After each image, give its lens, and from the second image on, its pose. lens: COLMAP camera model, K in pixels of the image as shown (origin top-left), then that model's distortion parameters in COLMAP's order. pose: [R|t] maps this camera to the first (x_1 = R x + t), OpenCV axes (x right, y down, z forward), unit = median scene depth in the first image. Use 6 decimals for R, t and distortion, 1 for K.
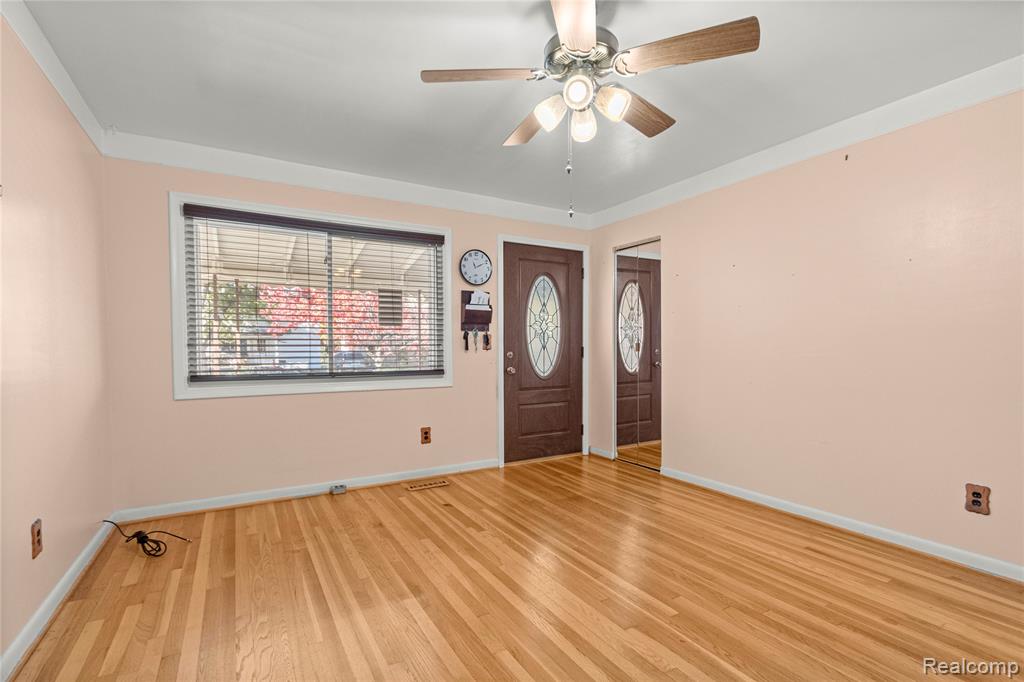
lens RADIAL K [[470.7, 0, 505.5], [0, 470.7, 358.5], [0, 0, 1]] dist [0.001871, 0.000005]
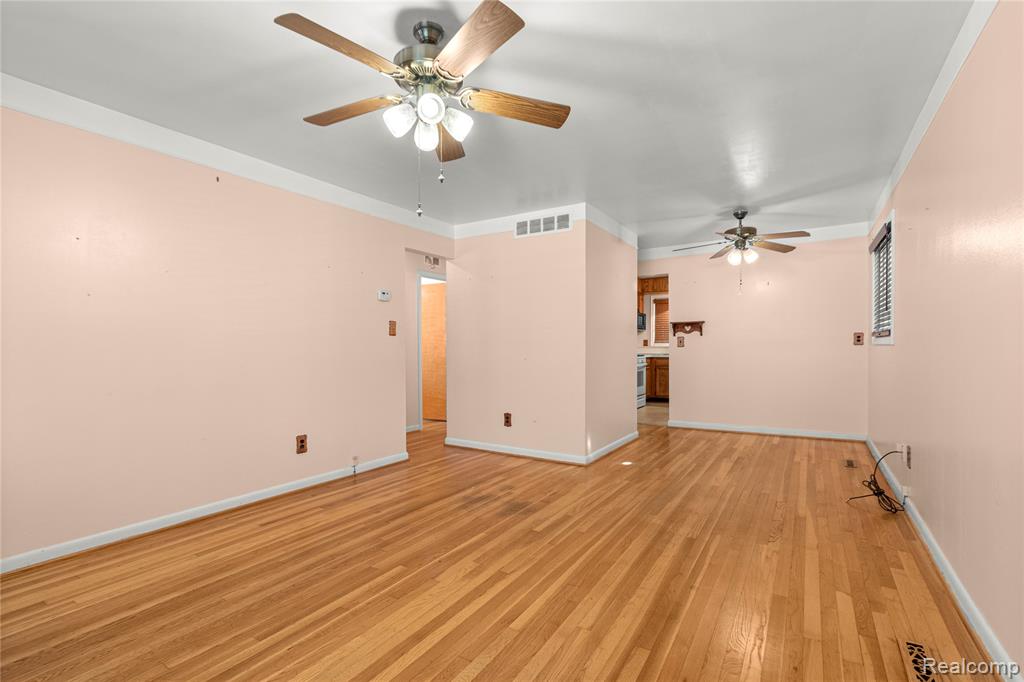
lens RADIAL K [[468.8, 0, 506.6], [0, 468.8, 351.3], [0, 0, 1]] dist [-0.000877, -0.000019]
pose [[-0.463337, -0.002872, 0.886177, -0.413057], [0.028987, 0.999410, 0.018396, -0.012768], [-0.885708, 0.034211, -0.462981, 0.648308]]
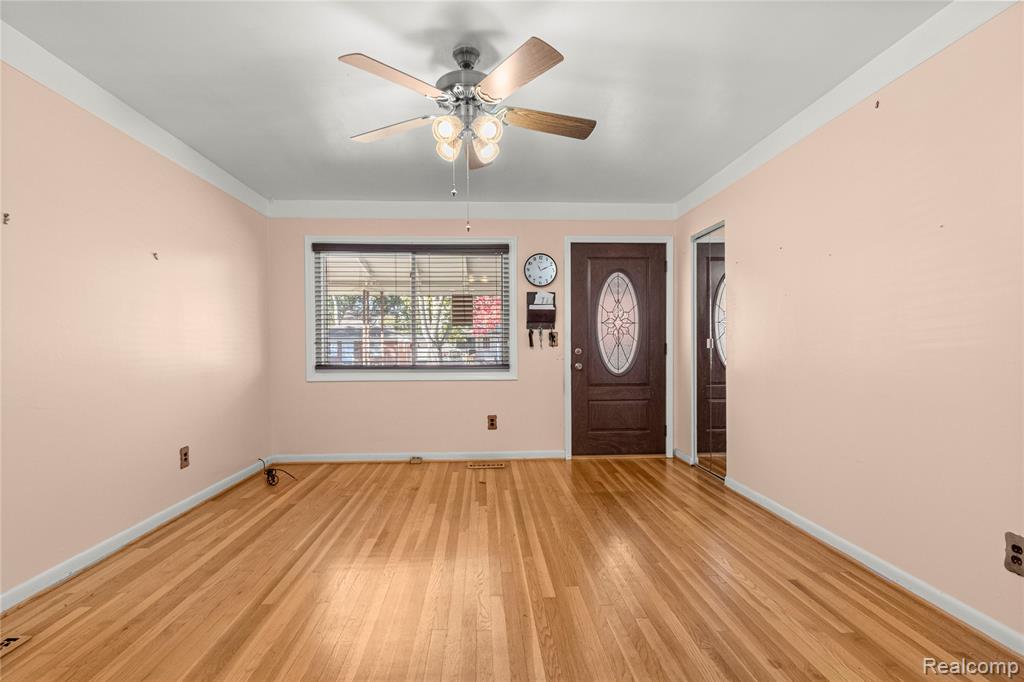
lens RADIAL K [[471.7, 0, 503.9], [0, 471.7, 349.7], [0, 0, 1]] dist [0.002150, 0.000746]
pose [[0.889721, 0.002842, -0.456495, 0.371773], [-0.008810, 0.999901, -0.010945, 0.001654], [0.456419, 0.013760, 0.889659, 0.004007]]
